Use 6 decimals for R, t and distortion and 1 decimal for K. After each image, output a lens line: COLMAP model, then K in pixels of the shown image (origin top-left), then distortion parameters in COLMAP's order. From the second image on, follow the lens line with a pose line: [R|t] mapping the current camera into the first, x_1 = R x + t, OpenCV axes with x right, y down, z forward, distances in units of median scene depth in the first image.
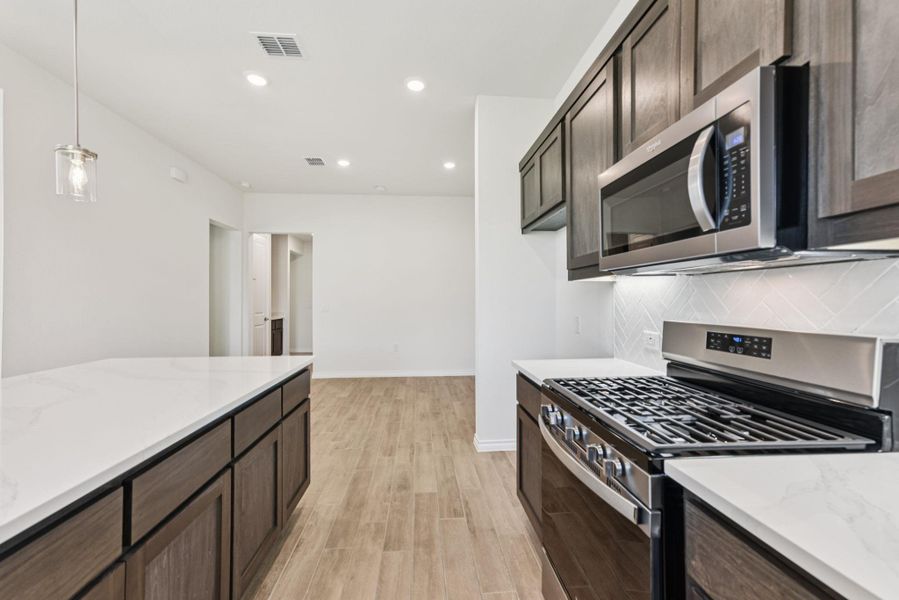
lens RADIAL K [[391.9, 0, 449.5], [0, 391.9, 294.1], [0, 0, 1]] dist [-0.017406, 0.000718]
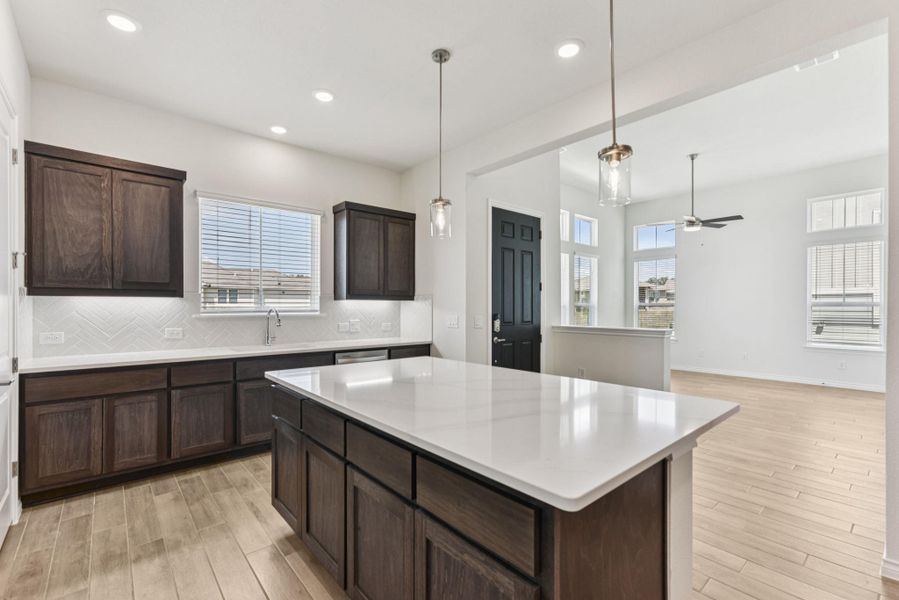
lens RADIAL K [[391.9, 0, 448.0], [0, 391.9, 309.8], [0, 0, 1]] dist [-0.017406, 0.000718]
pose [[-0.802219, 0.011847, -0.596912, -0.071555], [0.006205, 0.999915, 0.011505, 0.000177], [0.596997, 0.005526, -0.802224, 0.958110]]
